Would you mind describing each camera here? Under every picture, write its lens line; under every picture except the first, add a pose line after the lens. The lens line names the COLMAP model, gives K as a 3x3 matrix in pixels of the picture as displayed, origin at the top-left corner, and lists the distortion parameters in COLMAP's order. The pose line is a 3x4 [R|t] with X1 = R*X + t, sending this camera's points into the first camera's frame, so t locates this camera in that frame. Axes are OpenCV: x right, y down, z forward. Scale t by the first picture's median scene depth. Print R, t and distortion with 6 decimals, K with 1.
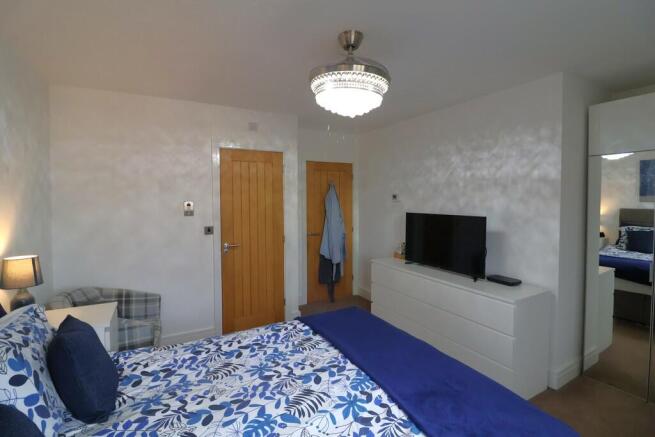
lens RADIAL K [[303.5, 0, 326.0], [0, 303.5, 217.2], [0, 0, 1]] dist [-0.019266, -0.002838]
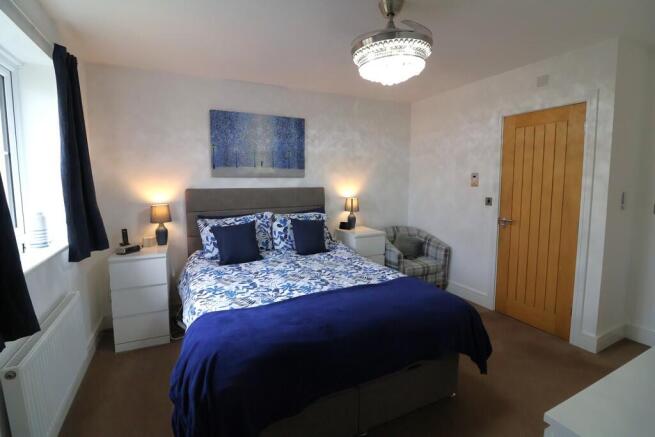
lens RADIAL K [[303.5, 0, 324.9], [0, 303.5, 223.8], [0, 0, 1]] dist [-0.019266, -0.002838]
pose [[-0.053472, 0.147062, -0.987681, 0.679461], [-0.052849, 0.987293, 0.149866, -0.005476], [0.997170, 0.060212, -0.045020, 0.489279]]
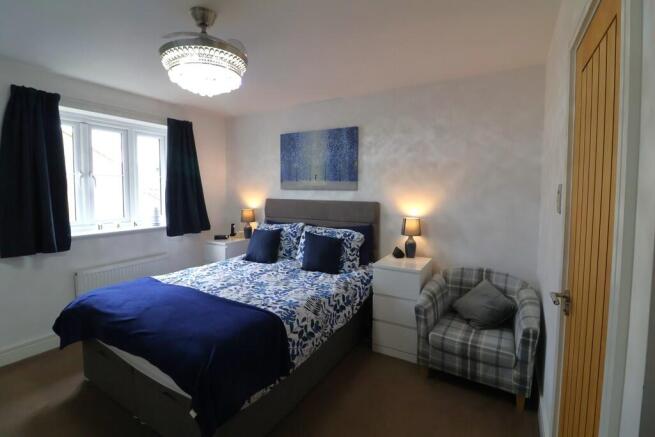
lens RADIAL K [[303.5, 0, 325.1], [0, 303.5, 217.3], [0, 0, 1]] dist [-0.019266, -0.002838]
pose [[-0.864145, 0.023001, -0.502717, 0.141516], [-0.041972, 0.992181, 0.117542, -0.028323], [0.501490, 0.122673, -0.856422, 1.192144]]
